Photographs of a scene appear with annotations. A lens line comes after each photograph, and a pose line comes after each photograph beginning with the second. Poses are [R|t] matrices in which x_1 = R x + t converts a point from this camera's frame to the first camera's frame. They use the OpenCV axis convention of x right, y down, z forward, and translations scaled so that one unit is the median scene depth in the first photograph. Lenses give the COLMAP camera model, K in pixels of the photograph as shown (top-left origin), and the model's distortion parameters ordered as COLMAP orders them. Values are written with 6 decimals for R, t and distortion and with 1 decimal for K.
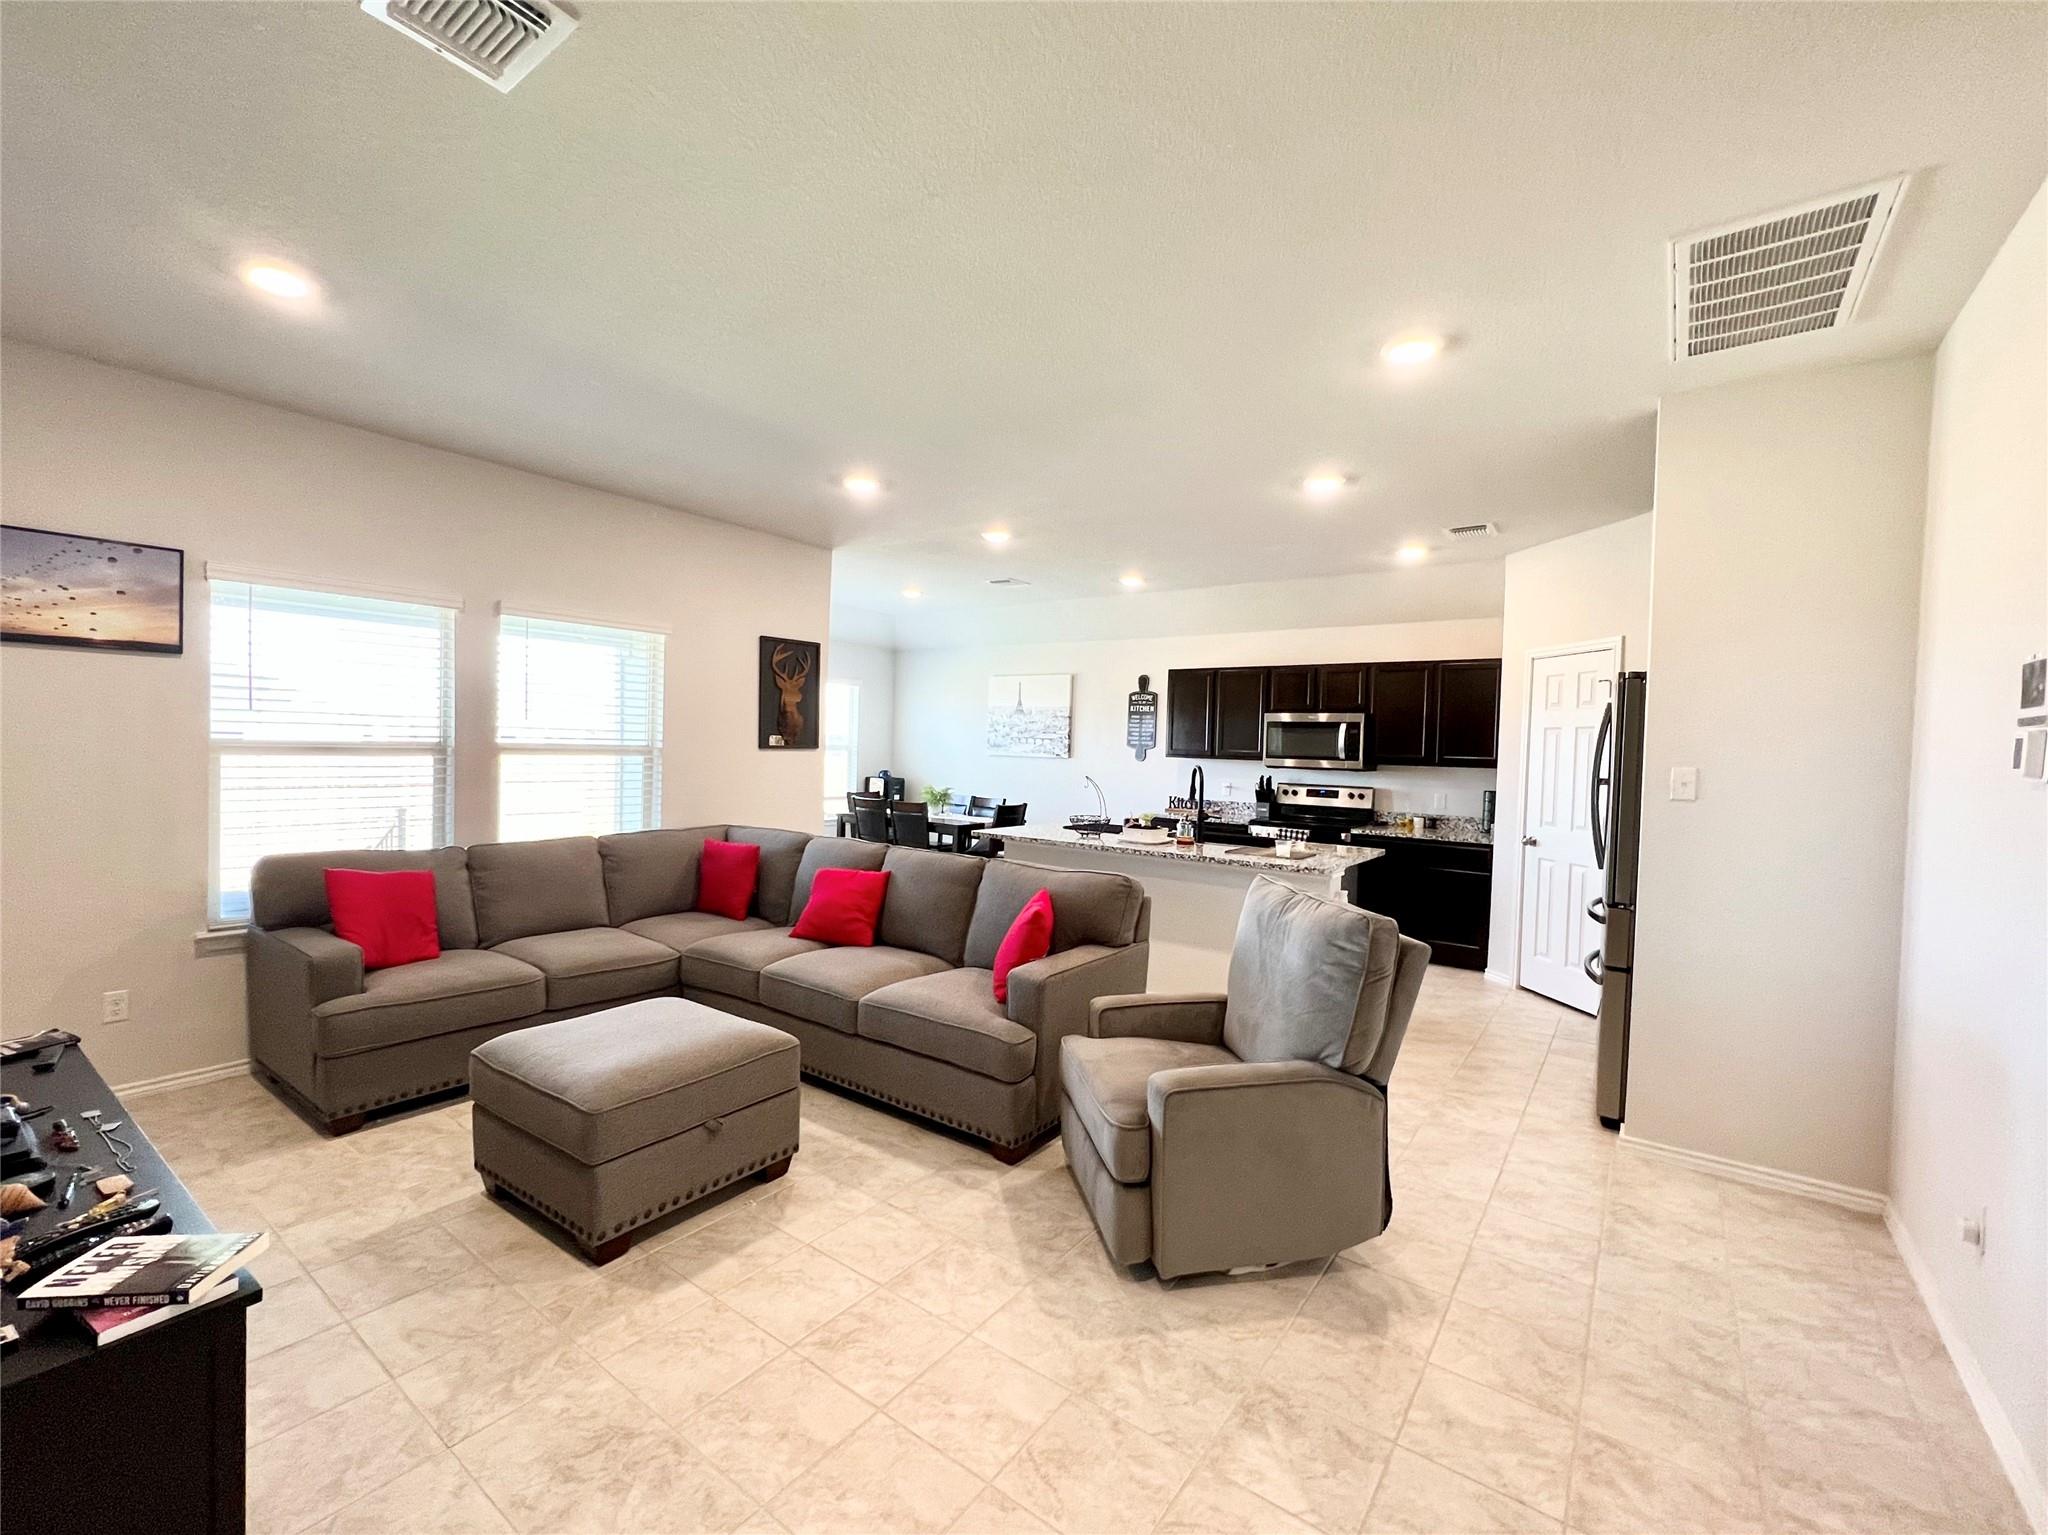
lens RADIAL K [[865.1, 0, 1020.7], [0, 865.1, 765.9], [0, 0, 1]] dist [-0.002598, 0.000345]
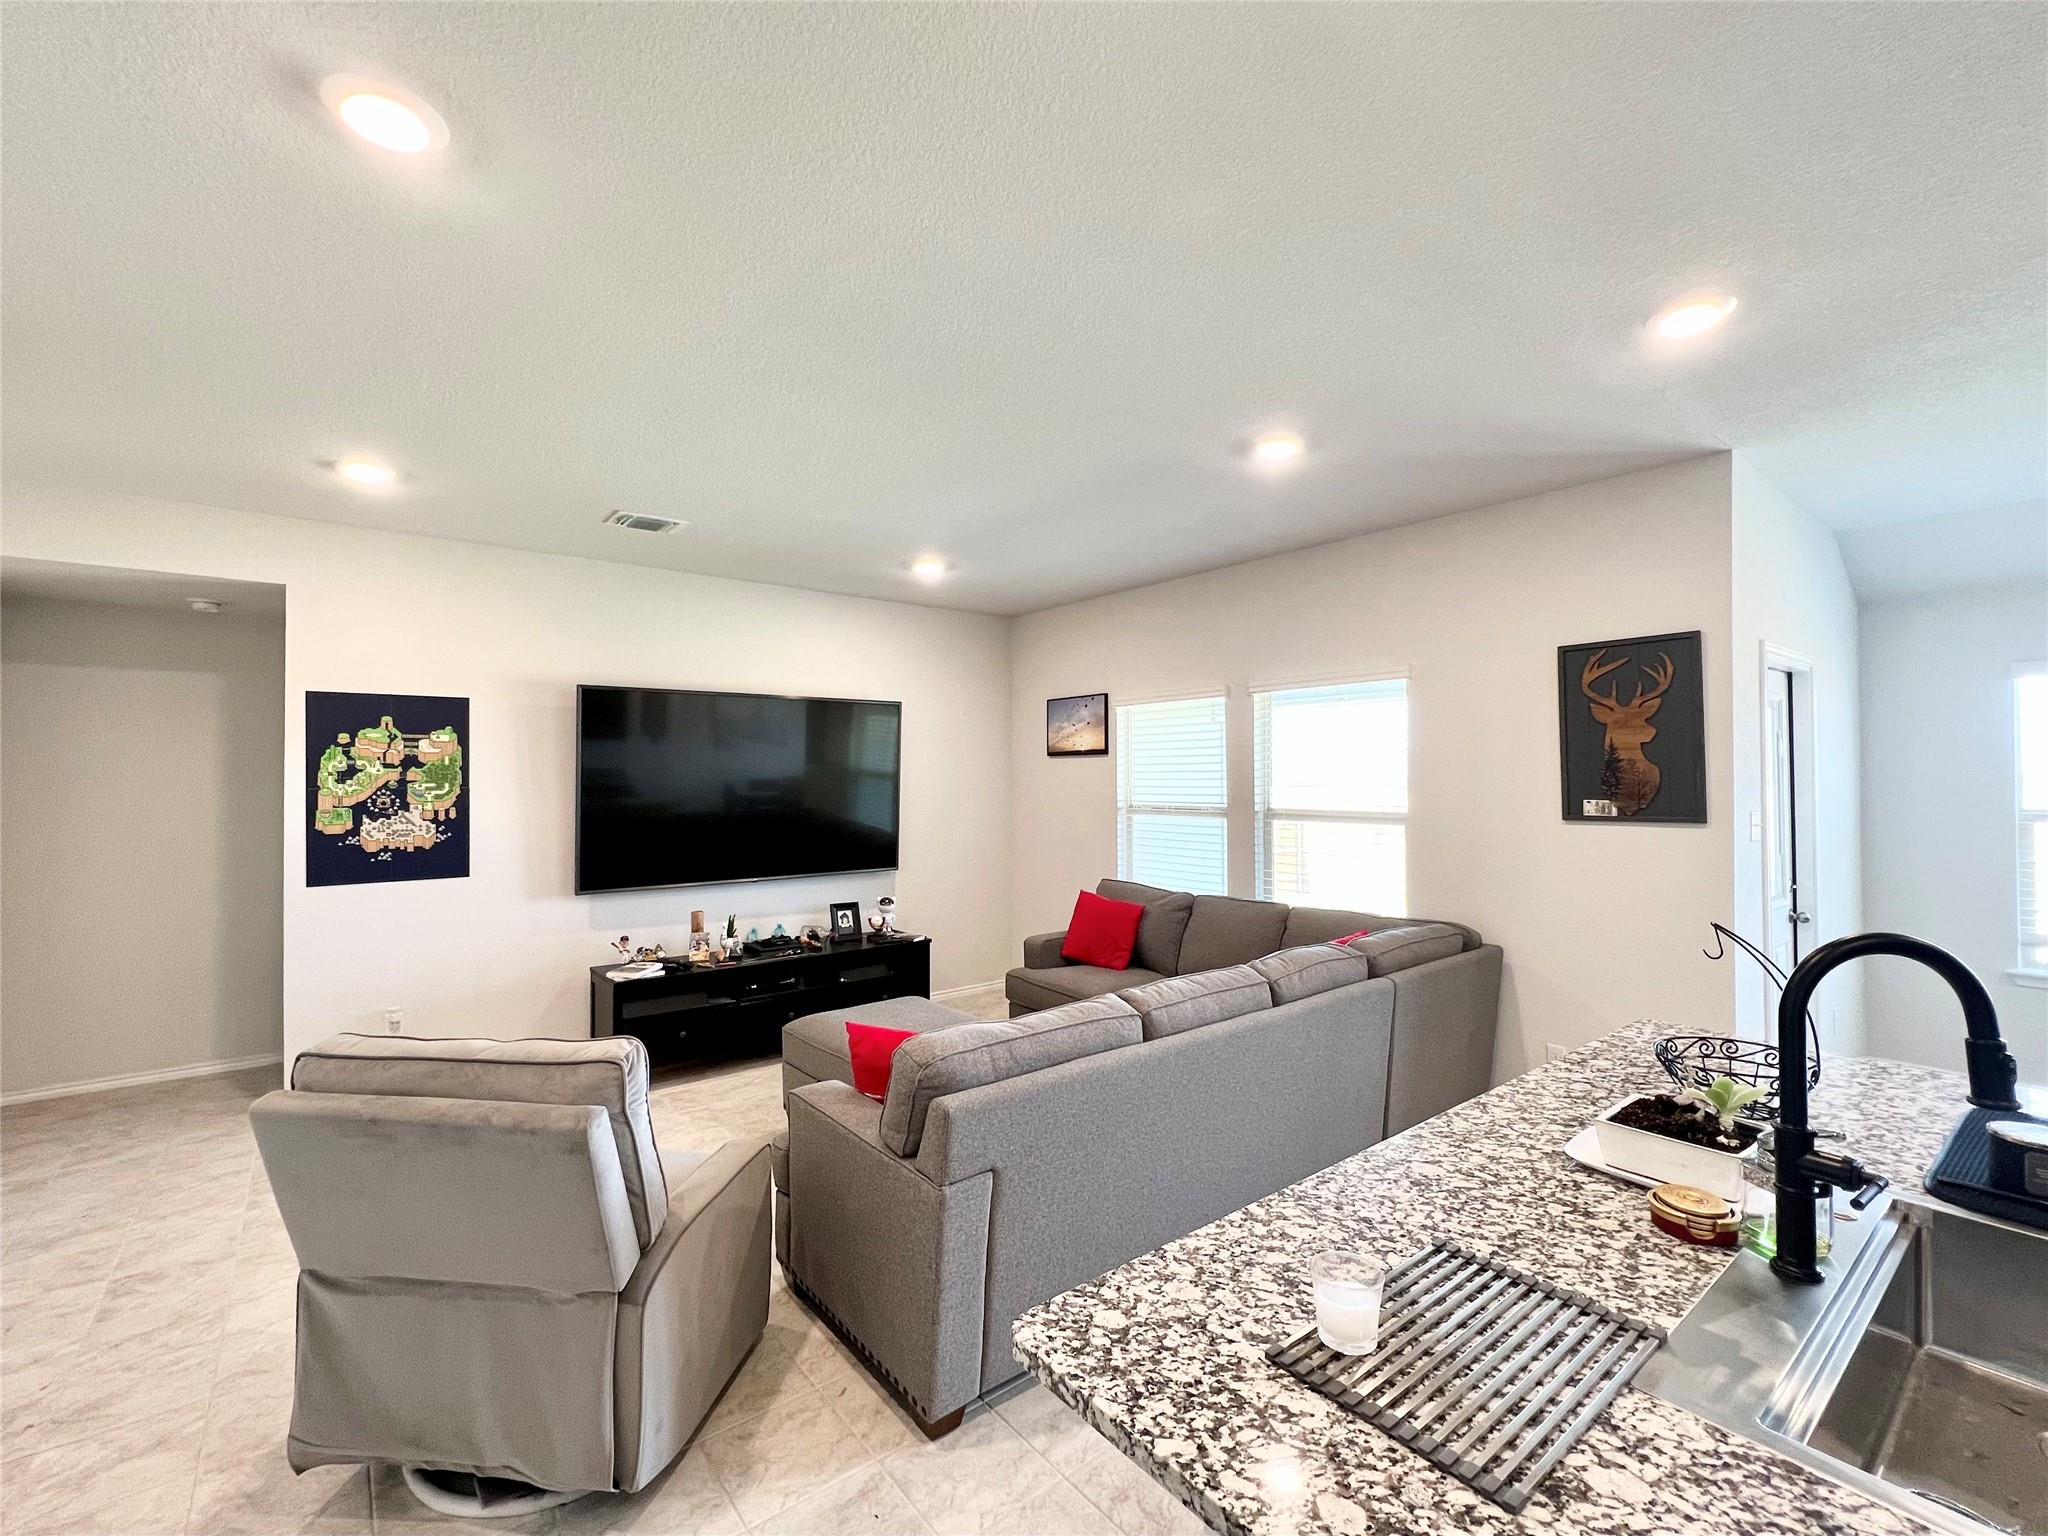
lens RADIAL K [[881.0, 0, 1019.8], [0, 881.0, 767.5], [0, 0, 1]] dist [-0.001257, 0.000145]
pose [[-0.260553, -0.037431, -0.964734, 0.555483], [-0.028137, 0.999118, -0.031166, -0.034626], [0.965050, 0.019024, -0.261376, 0.982435]]
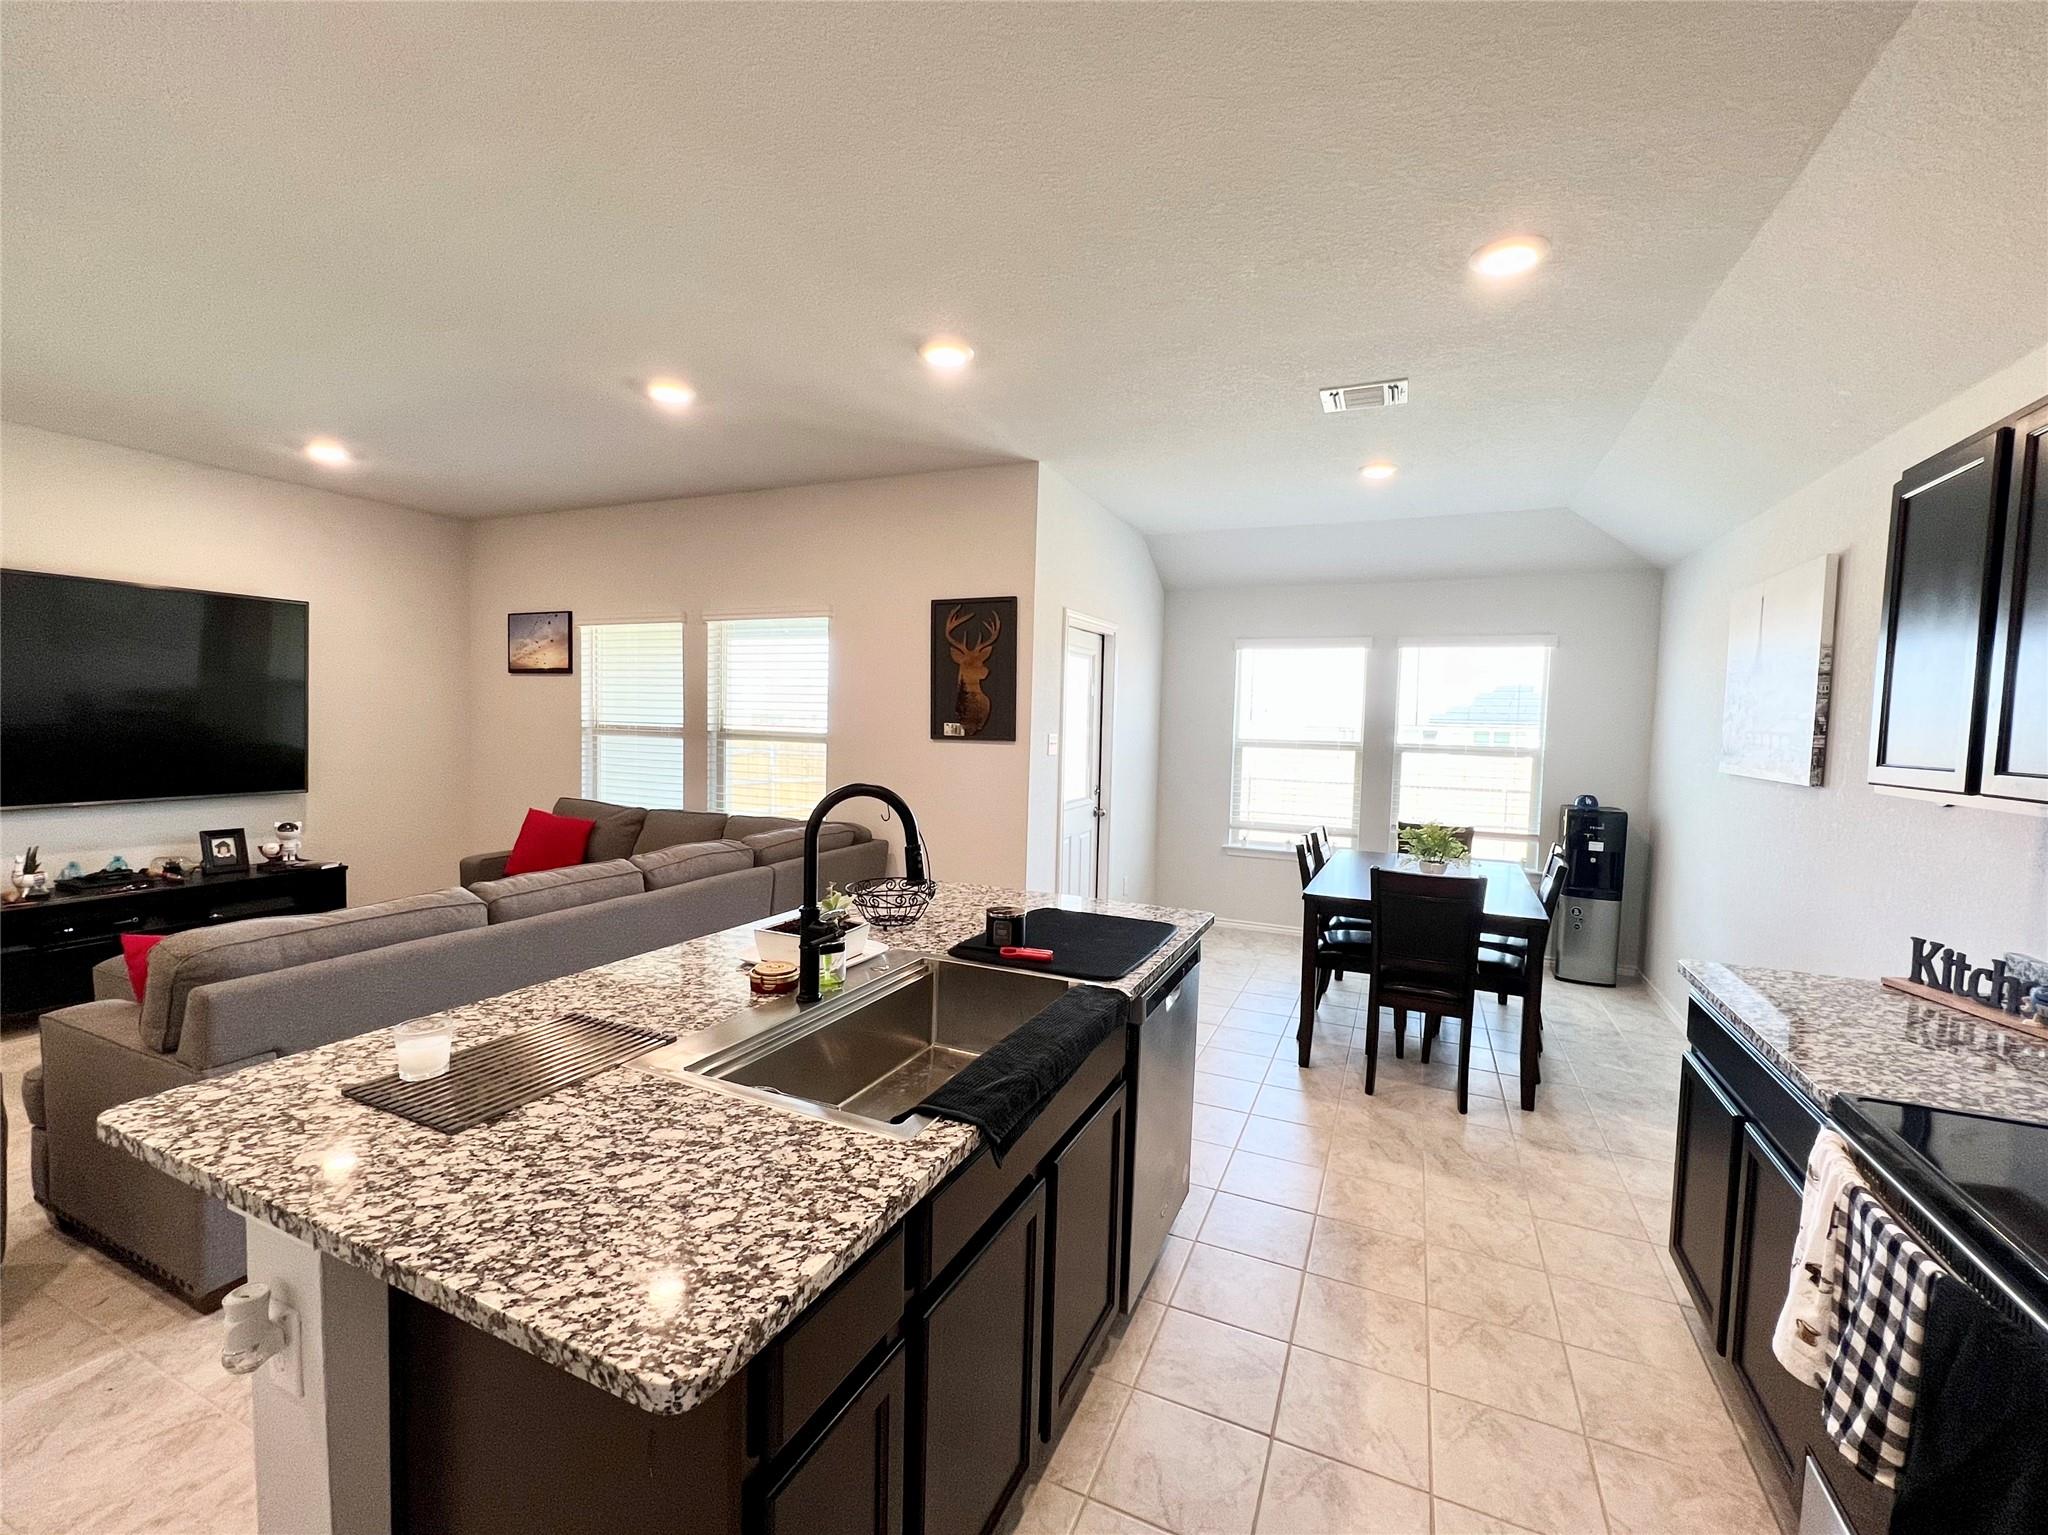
lens RADIAL K [[865.1, 0, 1020.7], [0, 865.1, 765.9], [0, 0, 1]] dist [-0.002598, 0.000345]
pose [[0.211864, 0.032602, -0.976755, 0.650485], [-0.044643, 0.998723, 0.023652, -0.022278], [0.976279, 0.038595, 0.213048, 1.146558]]
